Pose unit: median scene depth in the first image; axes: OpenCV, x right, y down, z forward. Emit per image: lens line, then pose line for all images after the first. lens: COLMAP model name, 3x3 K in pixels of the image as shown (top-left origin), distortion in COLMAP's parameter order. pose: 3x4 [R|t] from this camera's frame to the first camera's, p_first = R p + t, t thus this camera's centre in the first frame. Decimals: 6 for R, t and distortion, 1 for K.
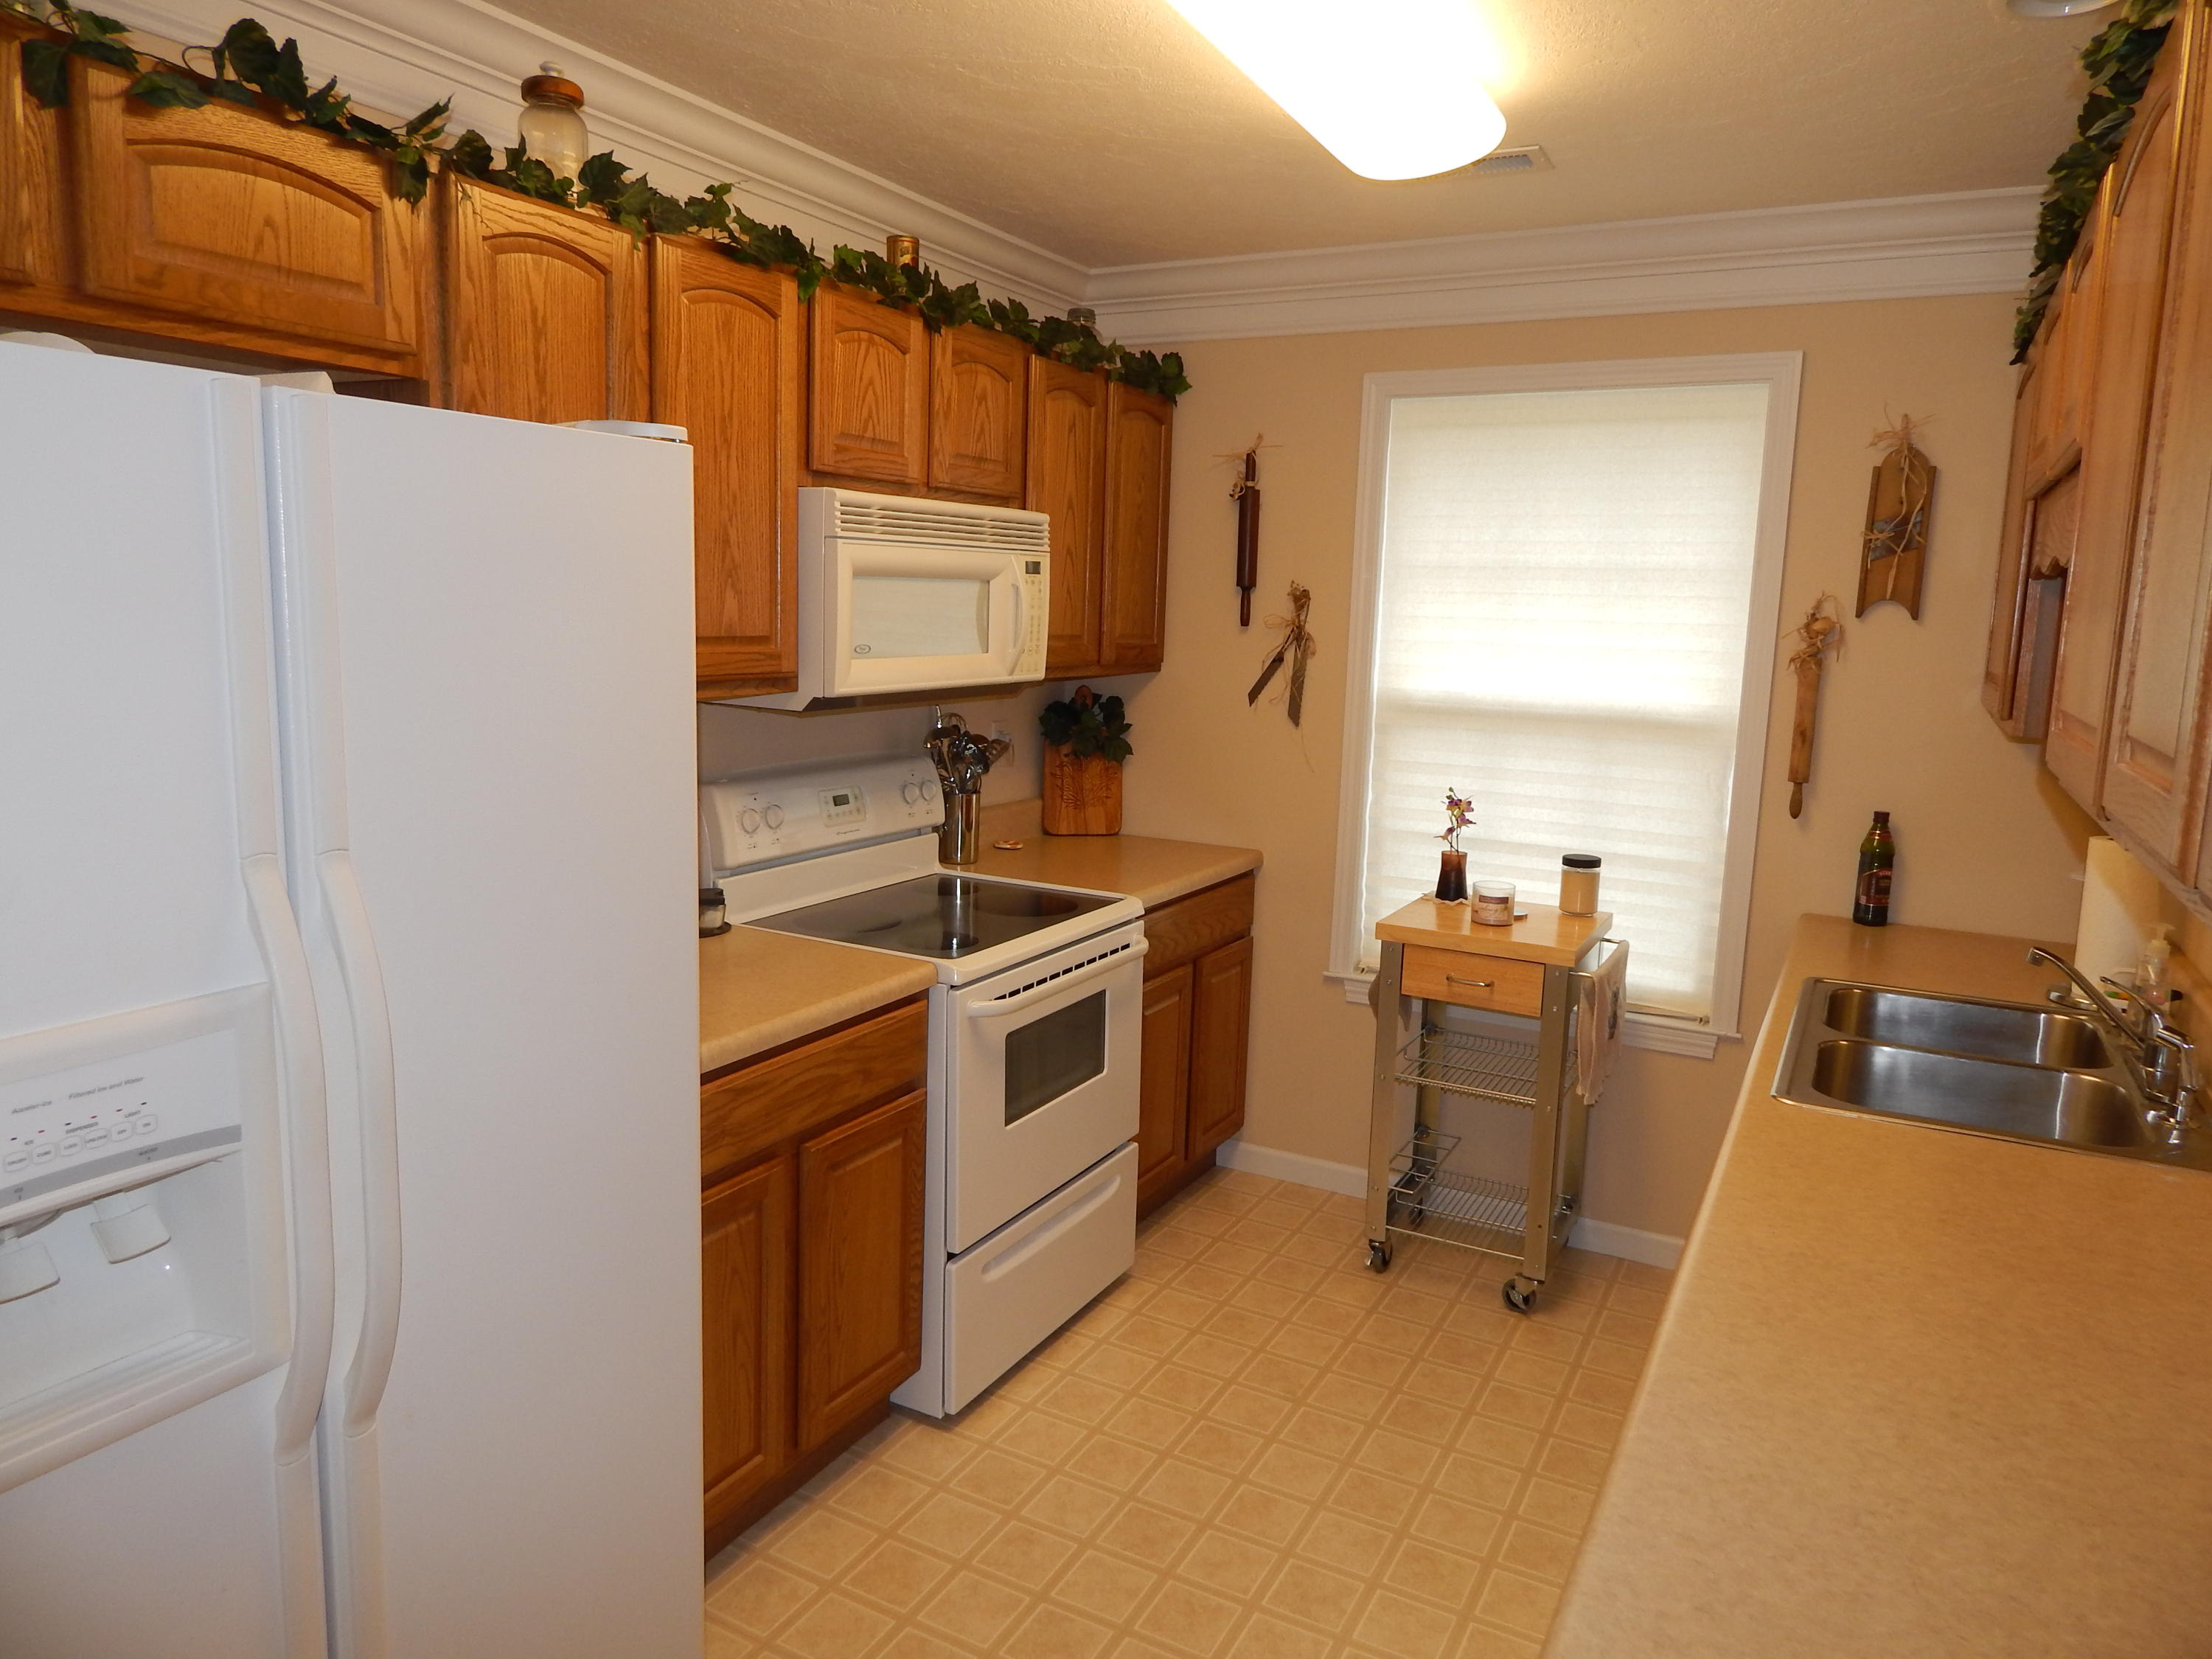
lens RADIAL K [[1445.5, 0, 1112.0], [0, 1445.5, 823.4], [0, 0, 1]] dist [-0.000727, -0.005541]
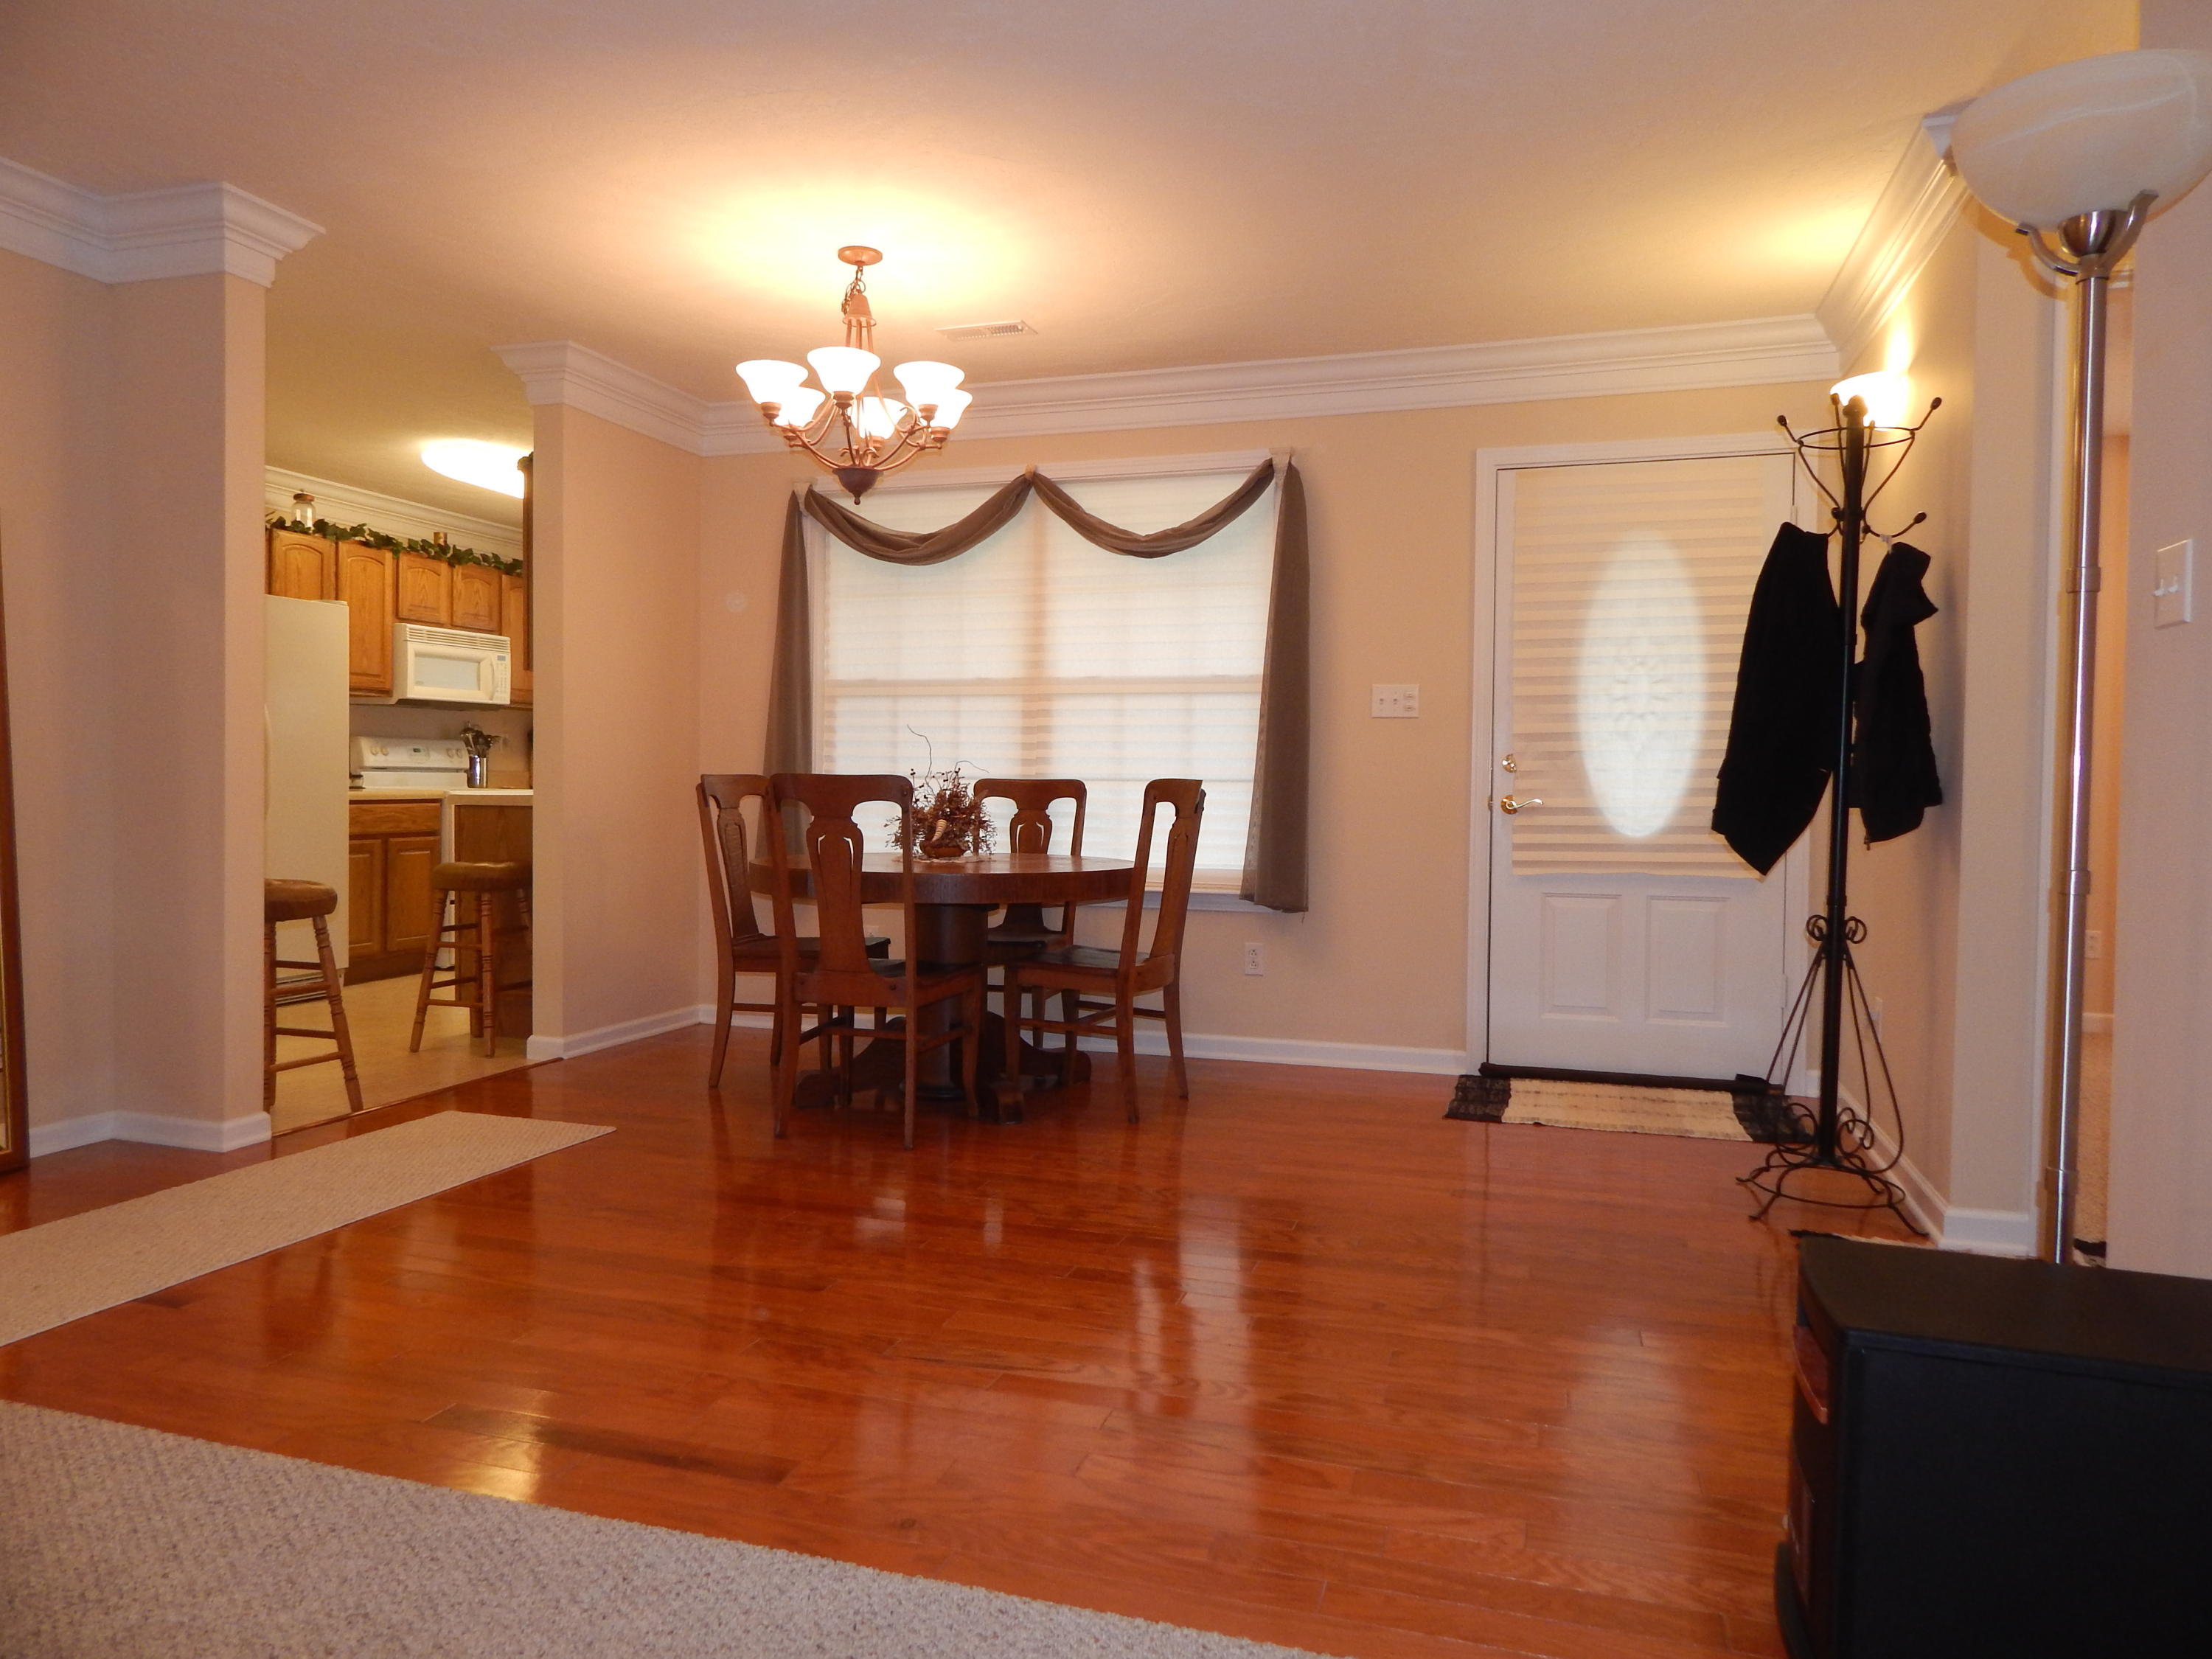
lens RADIAL K [[1445.5, 0, 1112.0], [0, 1445.5, 823.4], [0, 0, 1]] dist [-0.000727, -0.005541]
pose [[0.981787, -0.024376, 0.188412, 0.502296], [0.046749, 0.992238, -0.115232, 0.441533], [-0.184141, 0.121941, 0.975306, -1.584522]]
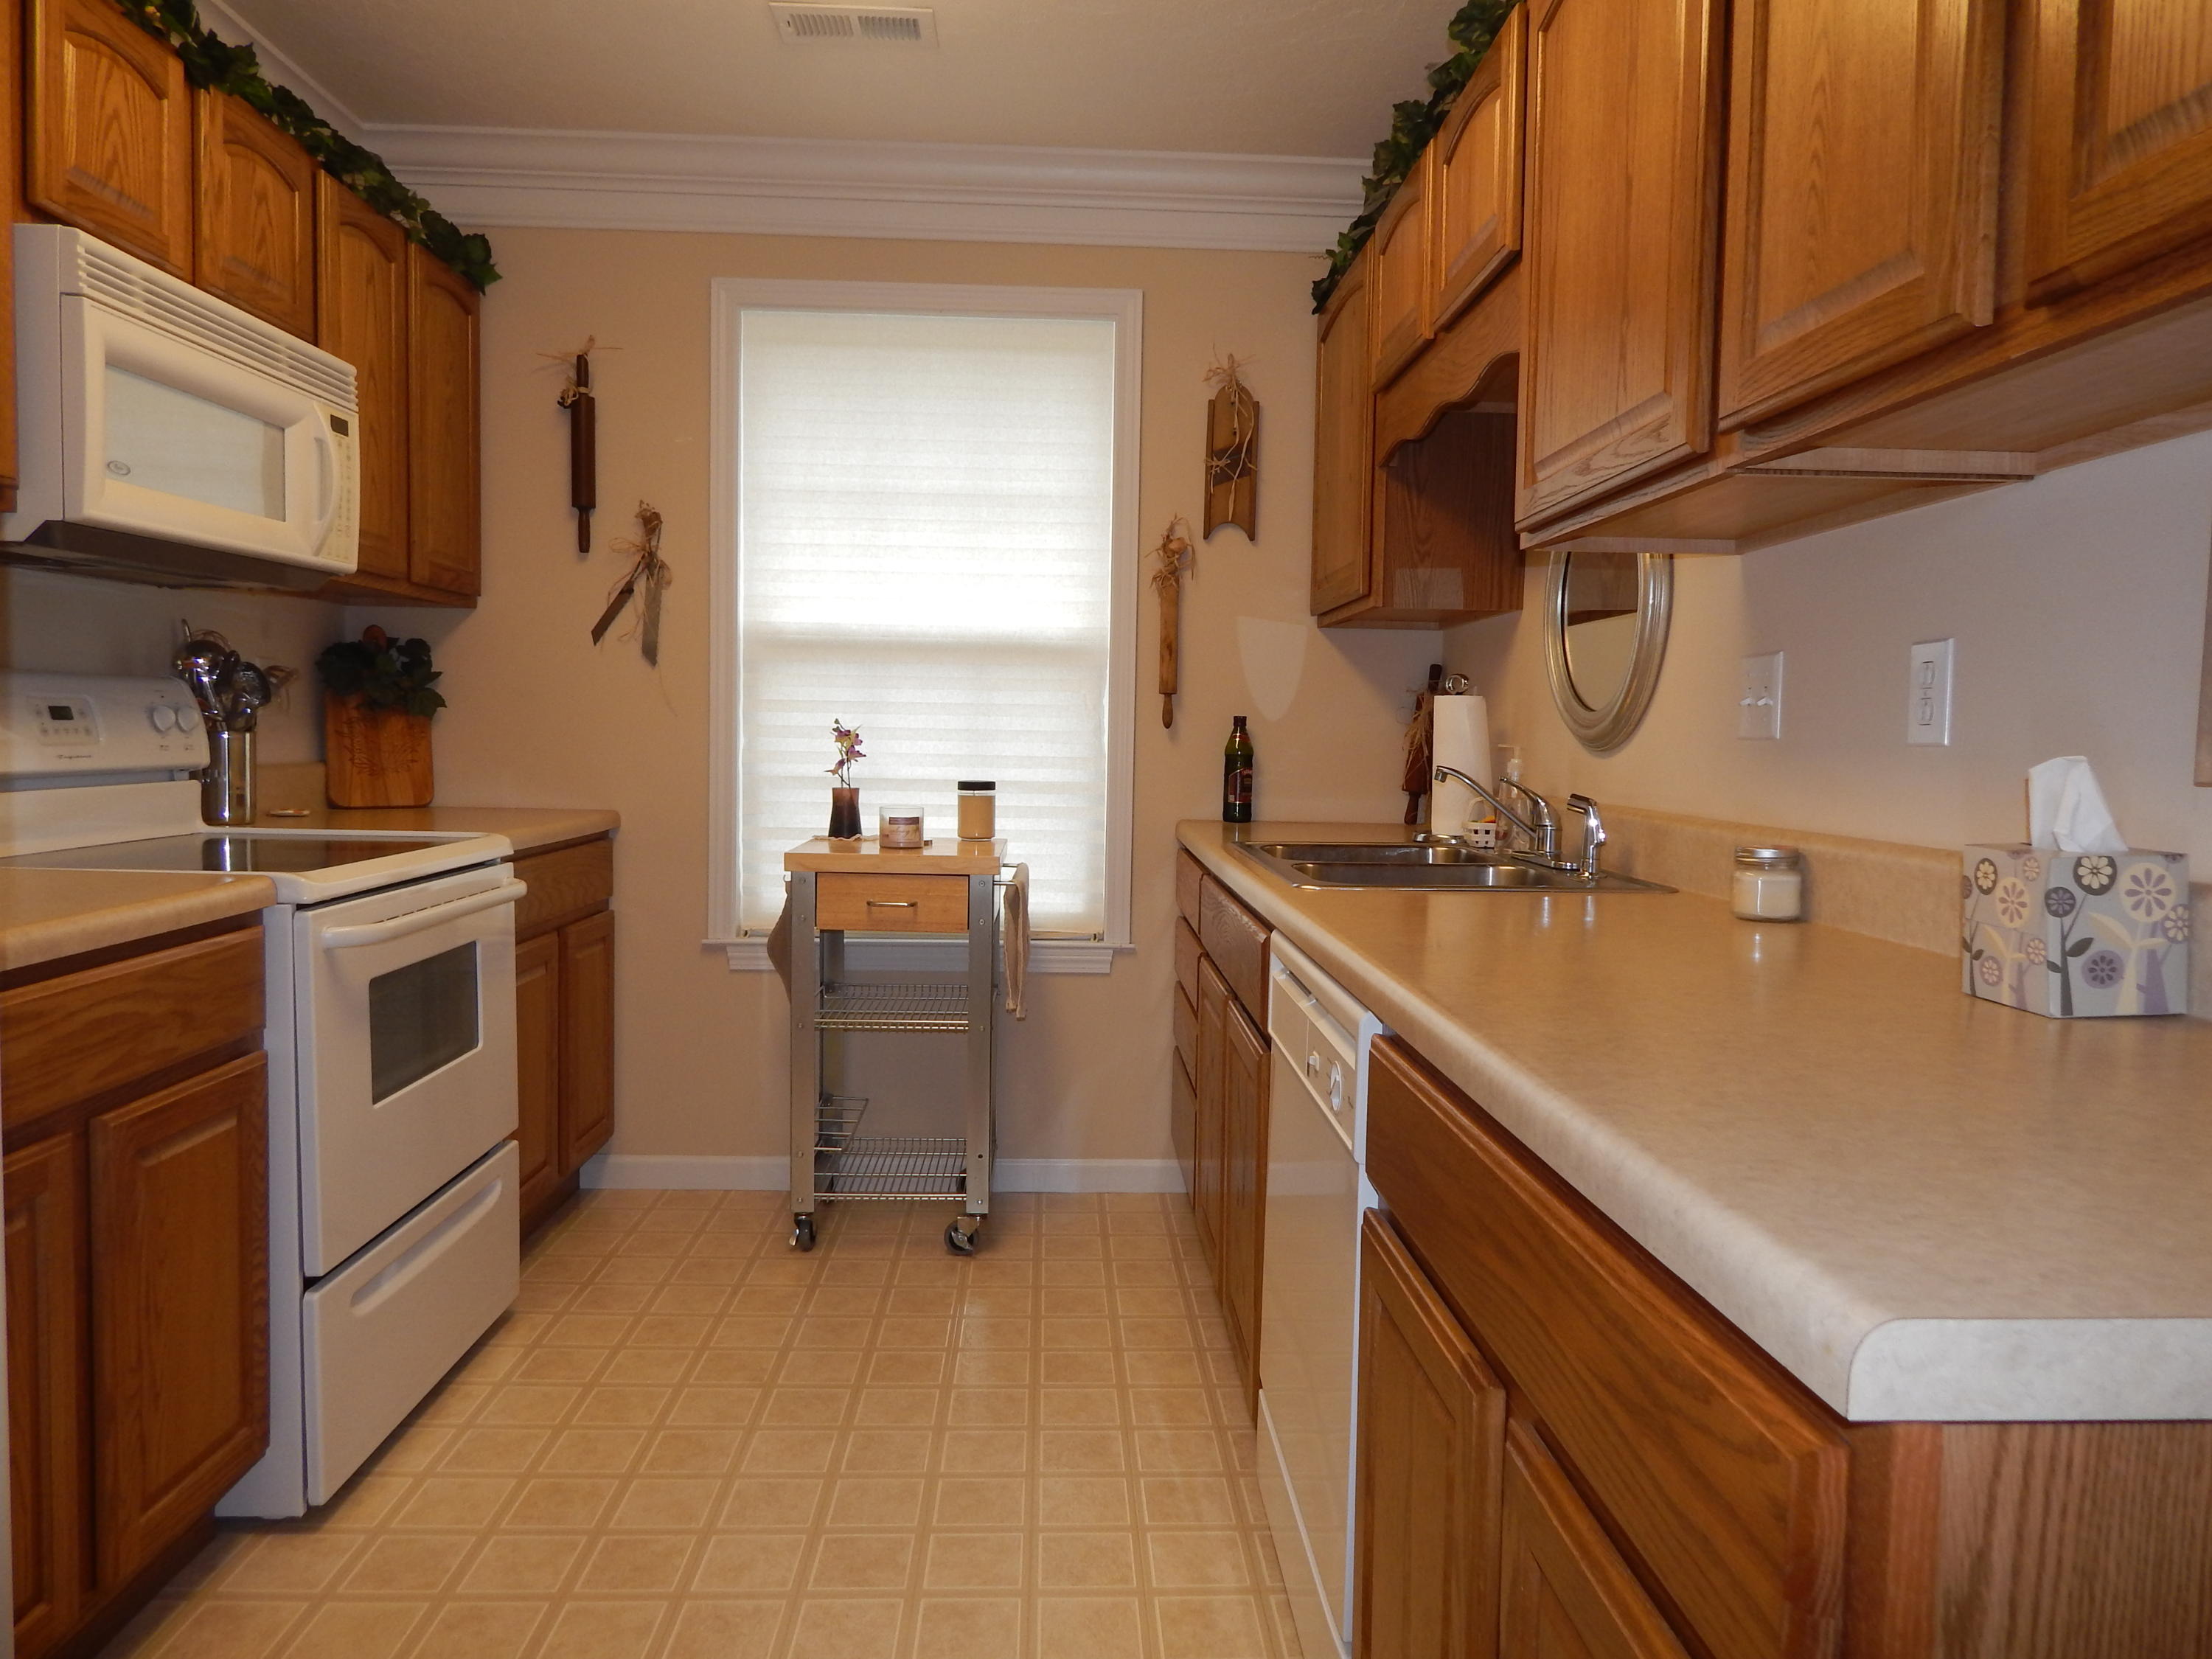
lens RADIAL K [[1445.5, 0, 1112.0], [0, 1445.5, 823.4], [0, 0, 1]] dist [-0.000727, -0.005541]
pose [[0.858159, -0.046334, 0.511289, -0.106197], [0.084382, 0.995104, -0.051451, 0.117783], [-0.506402, 0.087297, 0.857868, 0.121950]]
